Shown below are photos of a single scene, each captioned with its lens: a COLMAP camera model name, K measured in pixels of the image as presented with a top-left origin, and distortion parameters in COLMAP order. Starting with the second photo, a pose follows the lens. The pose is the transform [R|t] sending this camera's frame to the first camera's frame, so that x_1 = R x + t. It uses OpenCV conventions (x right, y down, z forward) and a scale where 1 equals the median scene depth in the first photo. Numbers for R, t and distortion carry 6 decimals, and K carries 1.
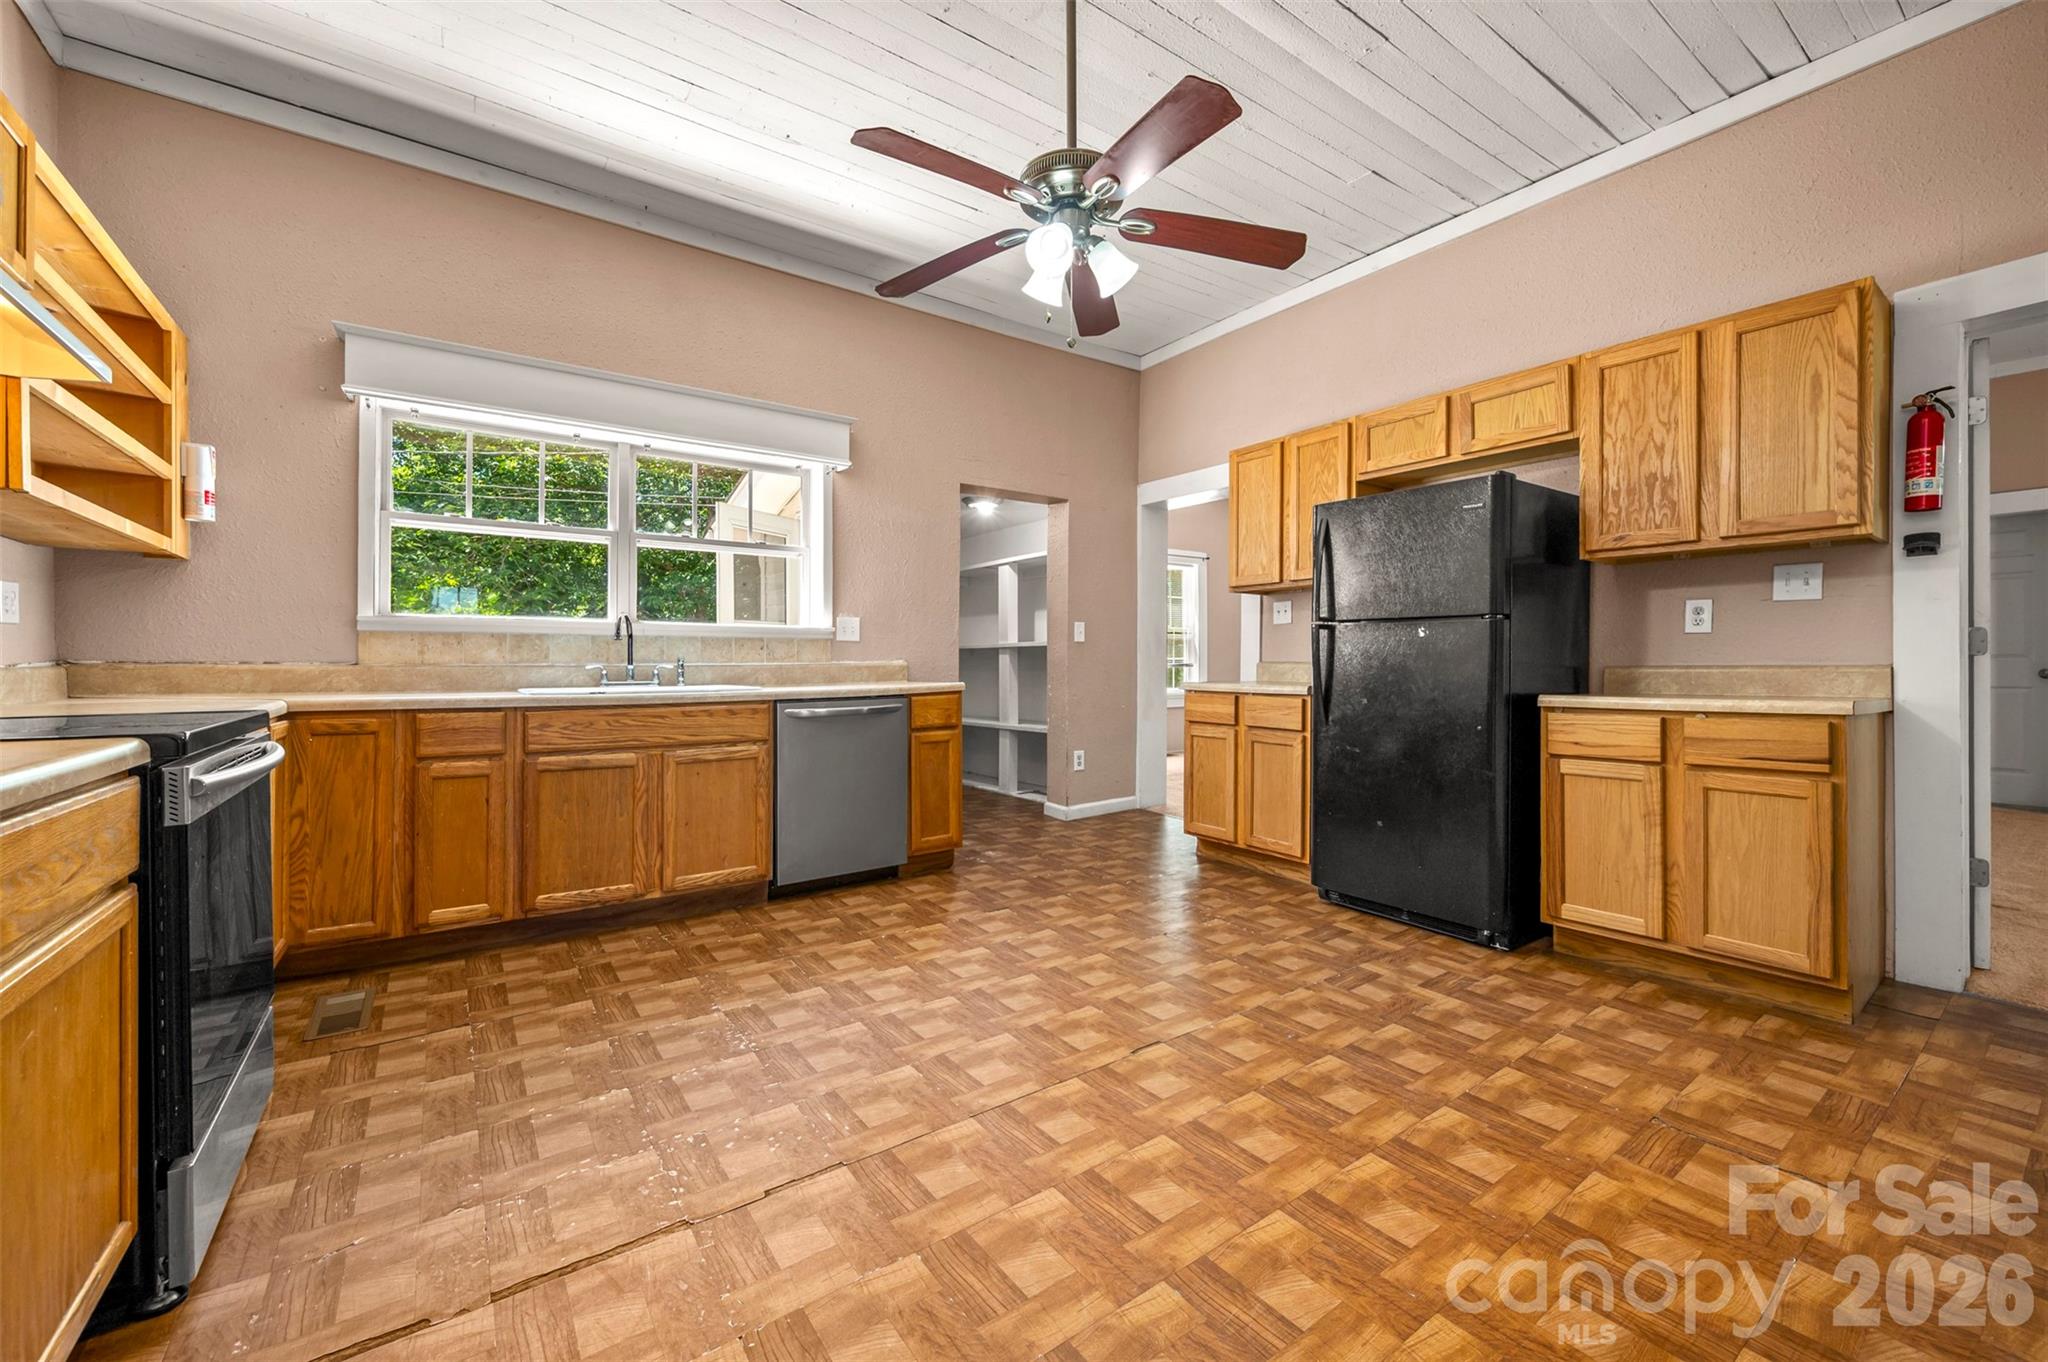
lens RADIAL K [[816.7, 0, 1017.0], [0, 816.7, 670.2], [0, 0, 1]] dist [0.007324, 0.000217]
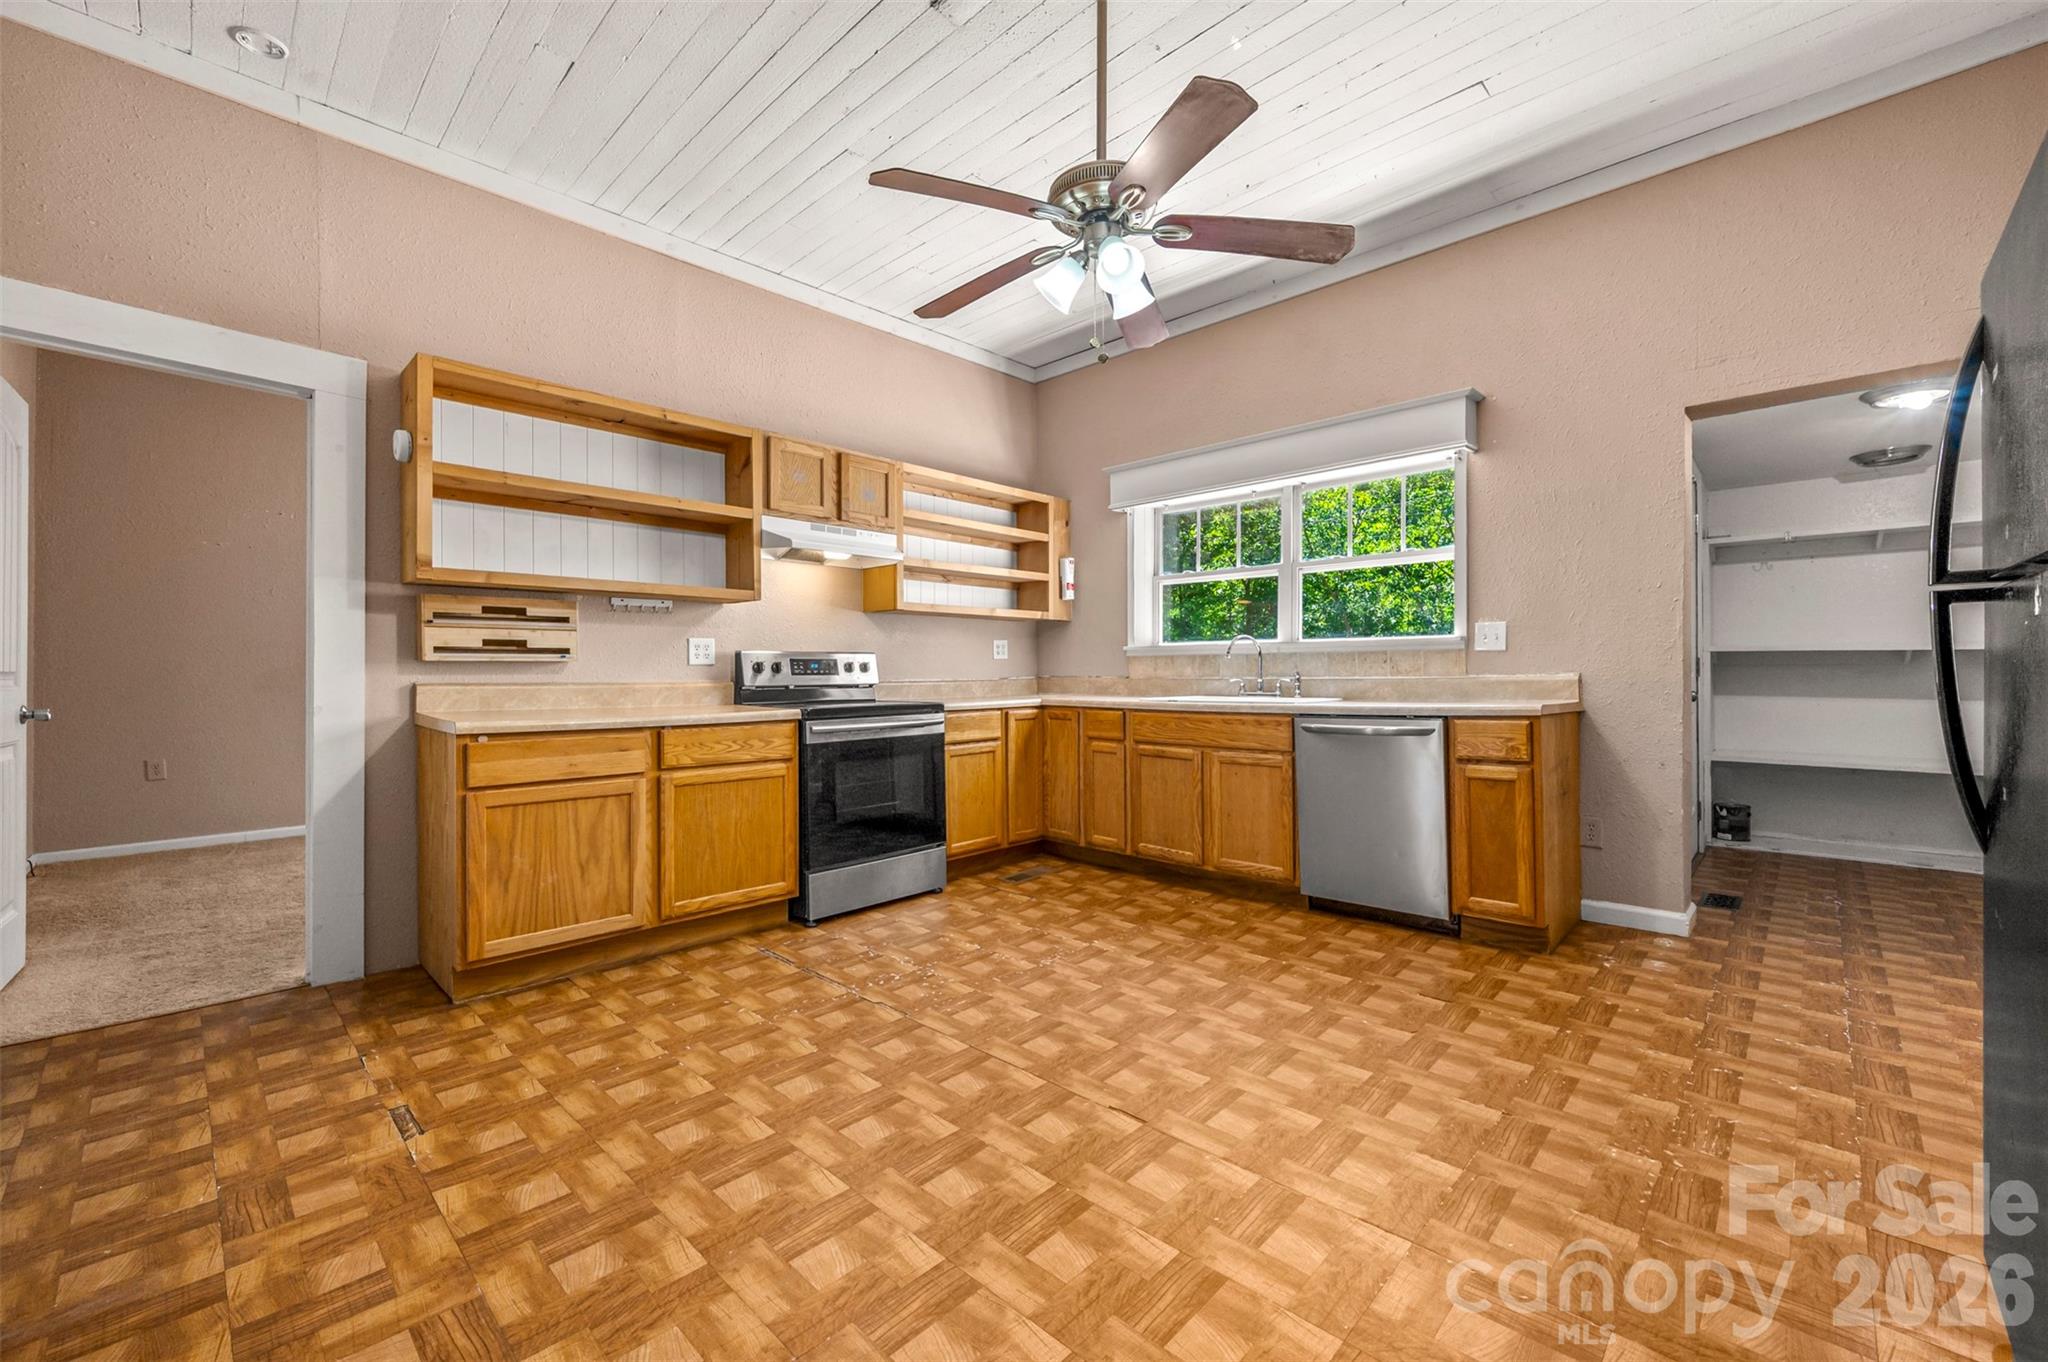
lens RADIAL K [[818.5, 0, 1031.8], [0, 818.5, 685.1], [0, 0, 1]] dist [0.003409, 0.000543]
pose [[0.193726, 0.014574, -0.980947, 0.747470], [-0.003719, 0.999893, 0.014121, -0.014987], [0.981049, 0.000912, 0.193759, 0.536729]]
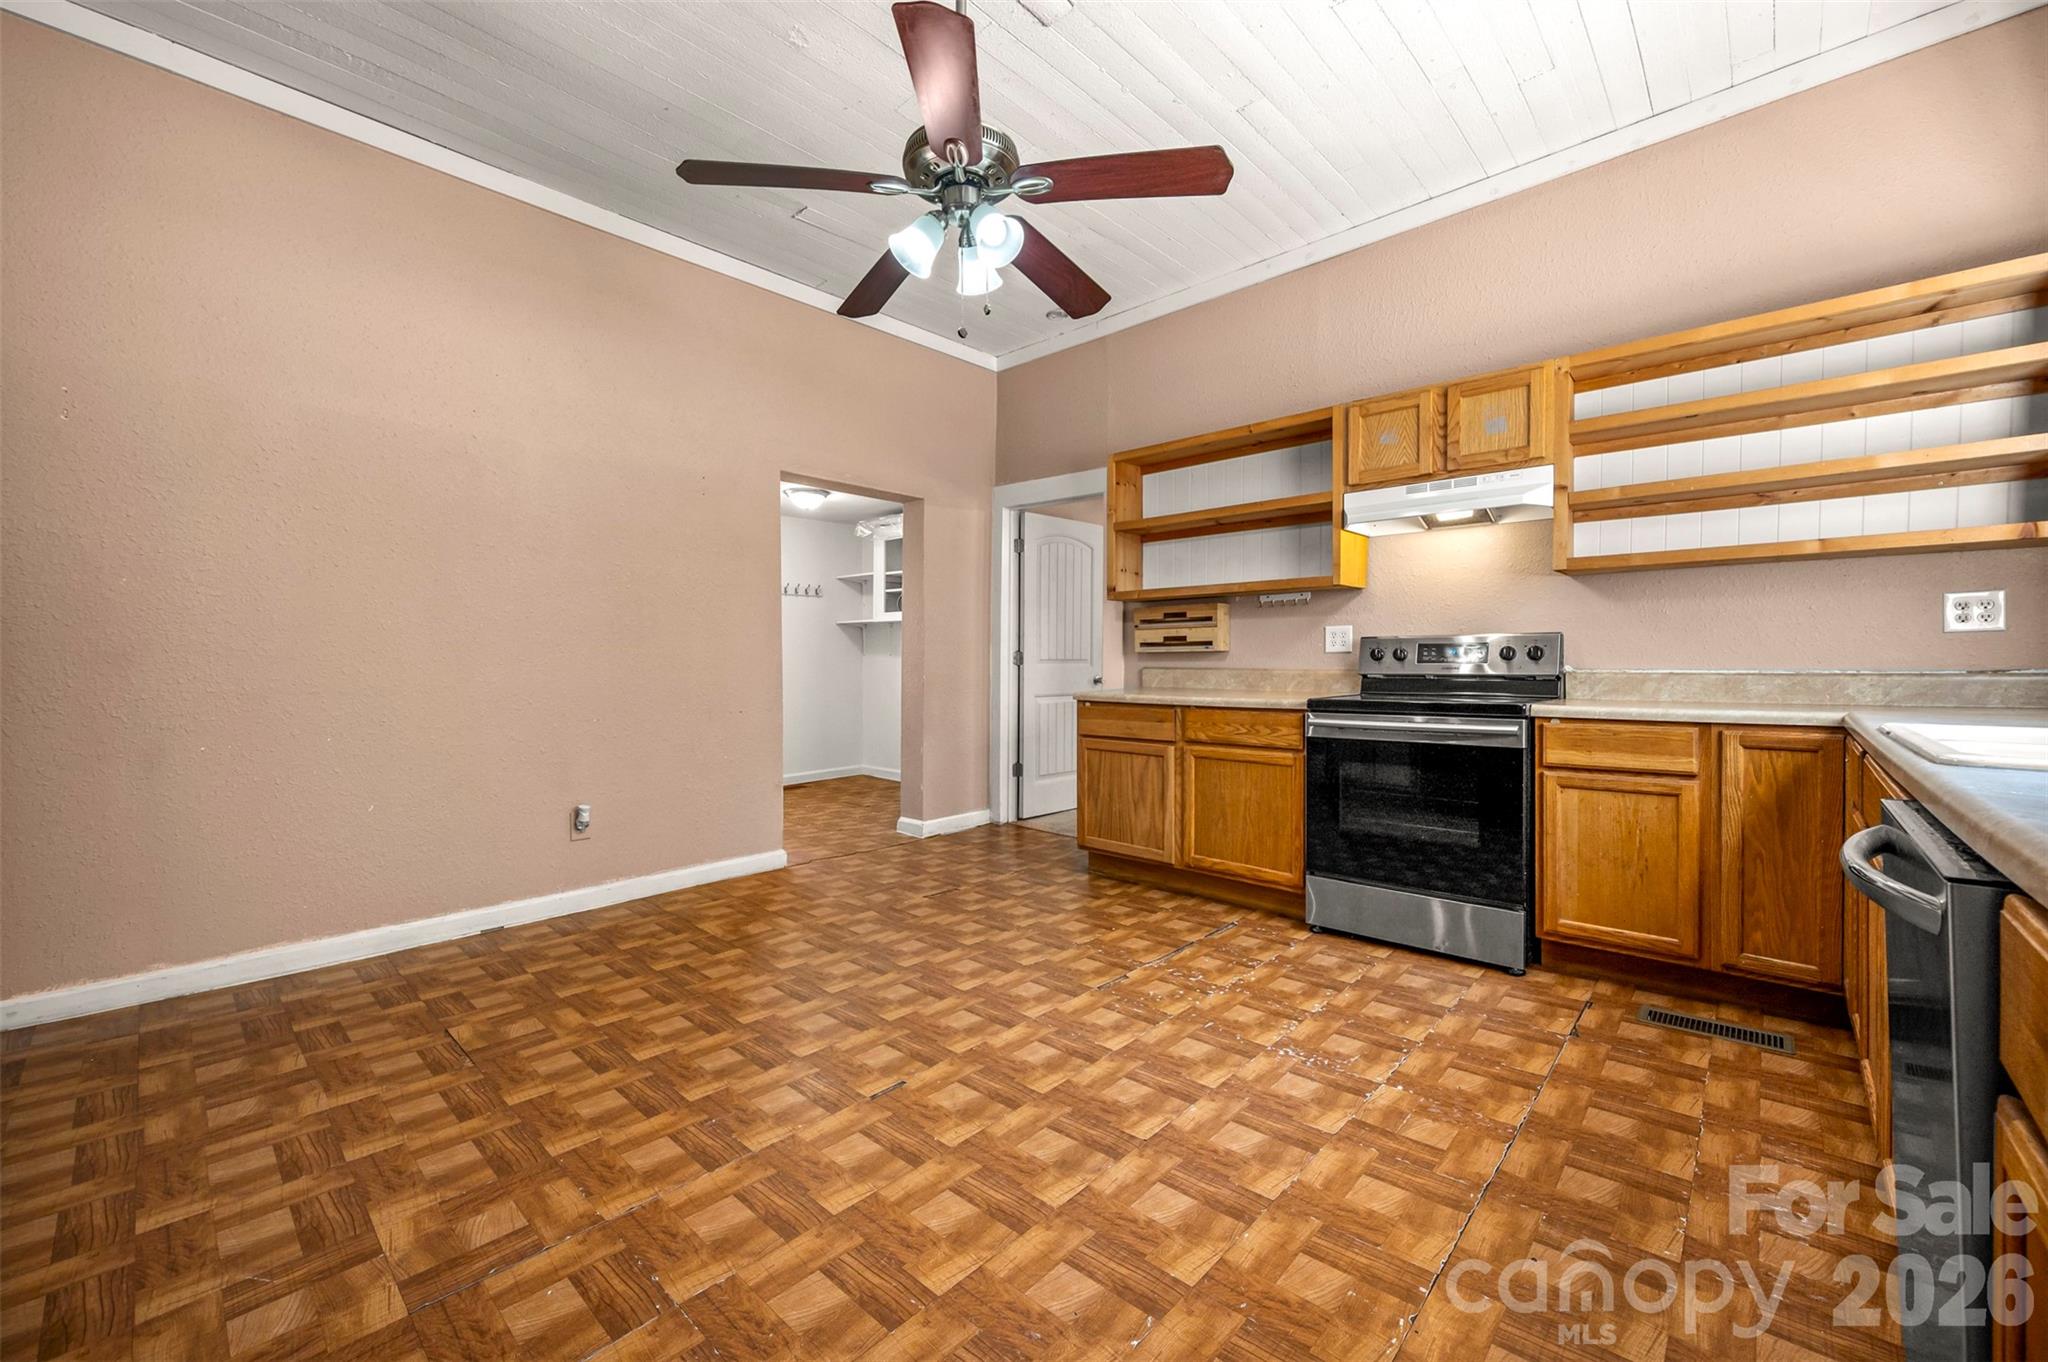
lens RADIAL K [[803.4, 0, 1031.0], [0, 803.4, 692.0], [0, 0, 1]] dist [-0.000387, 0.000199]
pose [[-0.974944, 0.015191, -0.221930, 0.144504], [0.004767, 0.998863, 0.047433, -0.026256], [0.222398, 0.045186, -0.973908, 1.412863]]
